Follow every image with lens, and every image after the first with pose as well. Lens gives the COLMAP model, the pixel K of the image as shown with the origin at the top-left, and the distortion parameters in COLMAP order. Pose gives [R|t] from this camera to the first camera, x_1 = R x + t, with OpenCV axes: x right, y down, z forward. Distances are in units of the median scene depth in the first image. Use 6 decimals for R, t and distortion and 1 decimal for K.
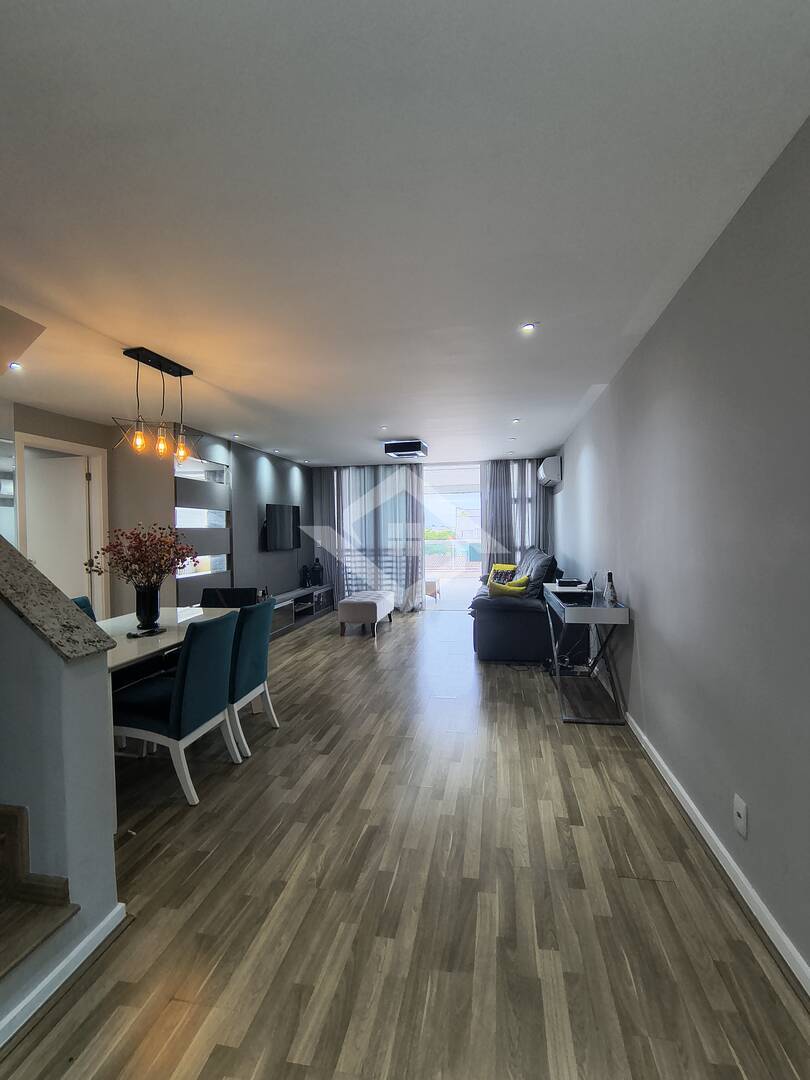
lens RADIAL K [[505.2, 0, 406.7], [0, 505.2, 539.3], [0, 0, 1]] dist [-0.006022, 0.001321]
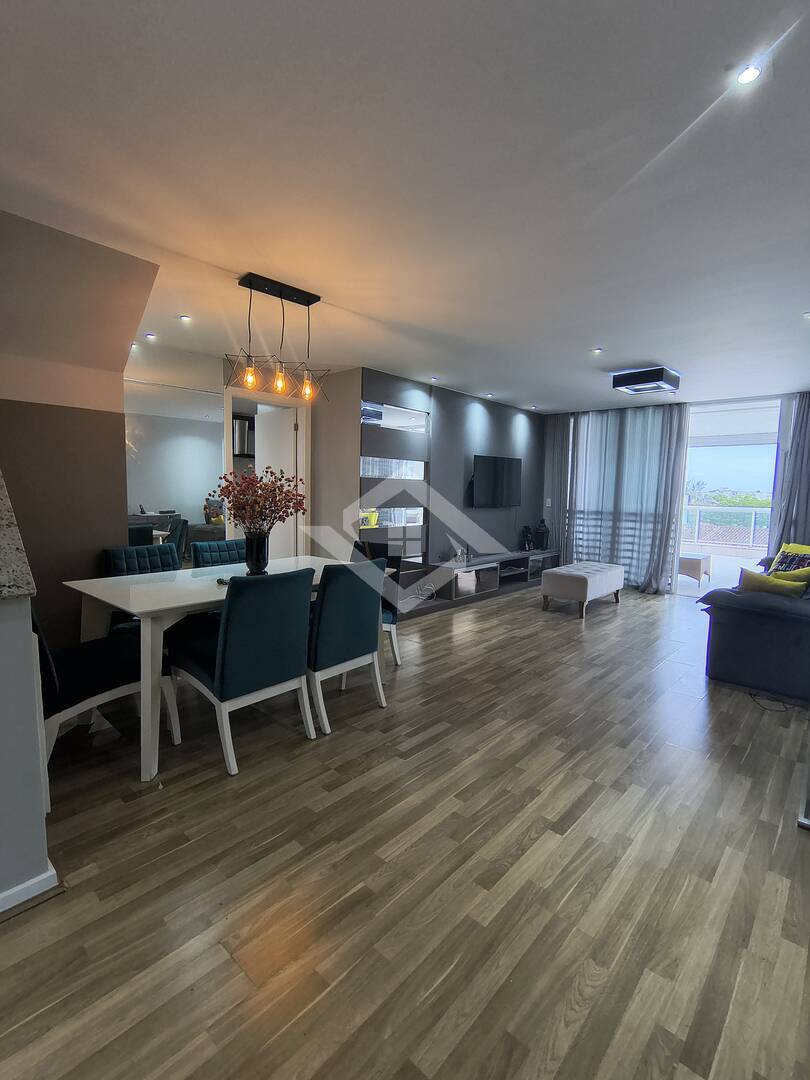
lens RADIAL K [[505.2, 0, 406.7], [0, 505.2, 539.3], [0, 0, 1]] dist [-0.006022, 0.001321]
pose [[0.848213, 0.085593, -0.522693, 0.156681], [-0.043458, 0.994775, 0.092376, 0.002998], [0.527869, -0.055640, 0.847501, 0.227324]]
